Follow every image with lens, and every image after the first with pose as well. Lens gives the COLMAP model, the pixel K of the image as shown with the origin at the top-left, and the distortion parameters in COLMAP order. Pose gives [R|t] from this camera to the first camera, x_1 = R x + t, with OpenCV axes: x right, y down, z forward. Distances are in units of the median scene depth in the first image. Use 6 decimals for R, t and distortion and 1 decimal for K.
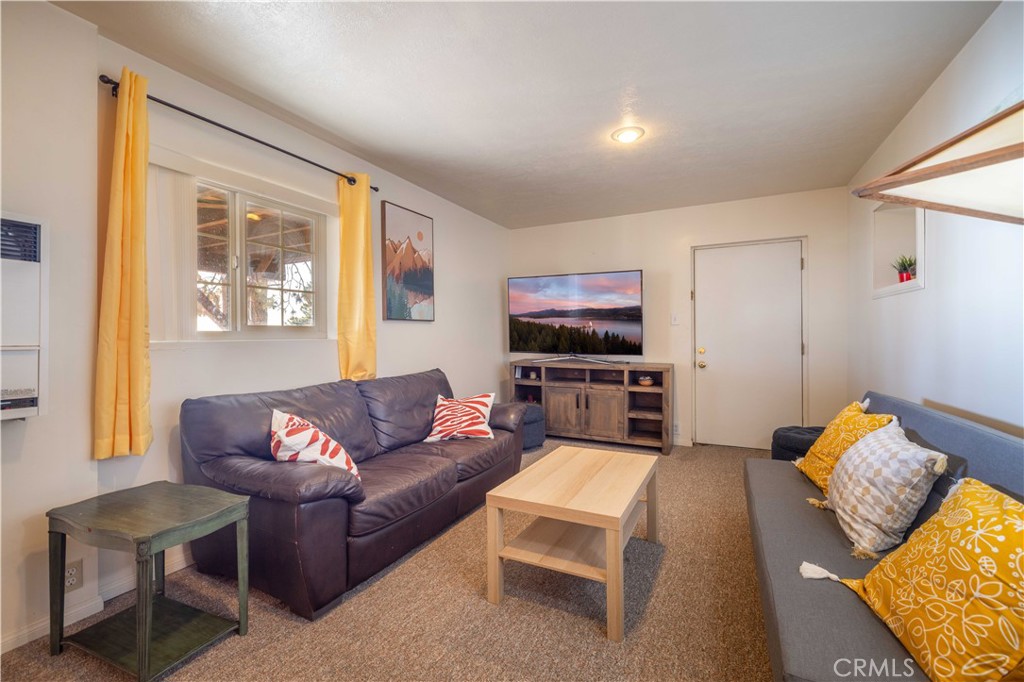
lens RADIAL K [[437.6, 0, 502.4], [0, 437.6, 337.5], [0, 0, 1]] dist [-0.001148, -0.000259]
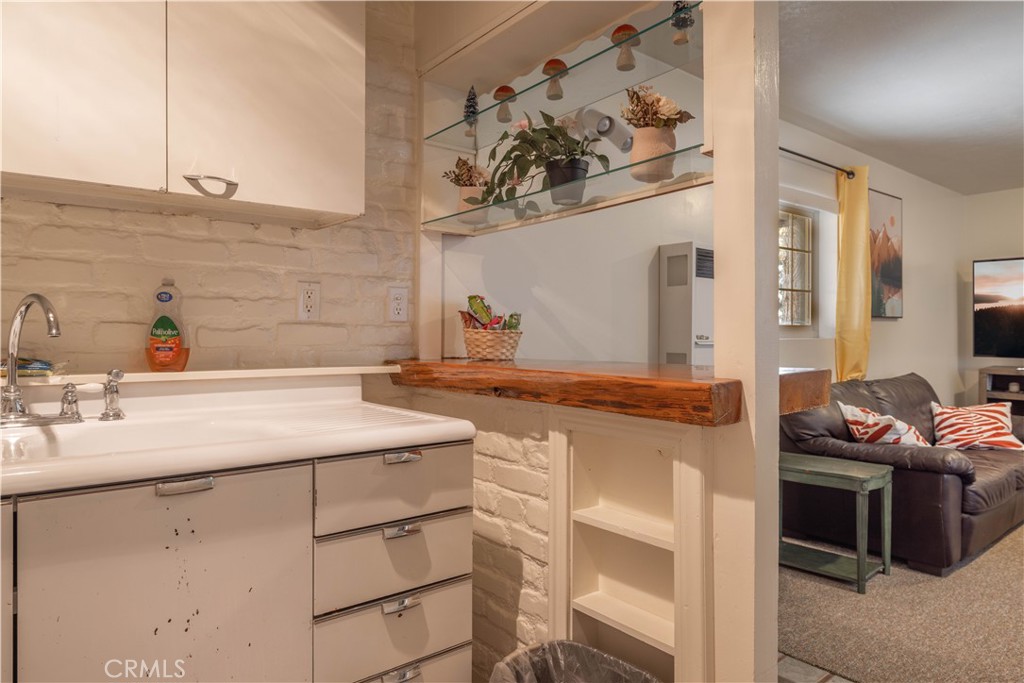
lens RADIAL K [[633.3, 0, 512.0], [0, 633.3, 341.5], [0, 0, 1]] dist [-0.005988, -0.002281]
pose [[0.913011, 0.007514, -0.407867, -0.440335], [-0.004599, 0.999956, 0.008126, 0.003080], [0.407910, -0.005544, 0.913005, -0.562227]]
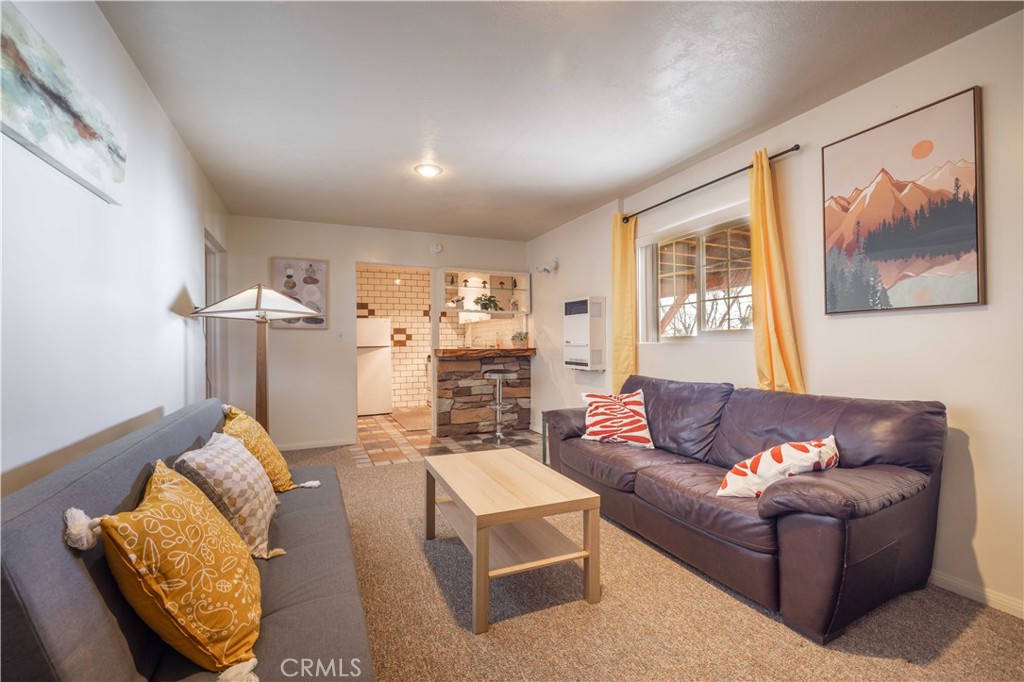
lens RADIAL K [[437.6, 0, 502.4], [0, 437.6, 337.5], [0, 0, 1]] dist [-0.001148, -0.000259]
pose [[-0.644406, -0.001424, -0.764682, 0.661918], [0.012128, 0.999853, -0.012083, -0.002123], [0.764587, -0.017060, -0.644294, 1.141299]]
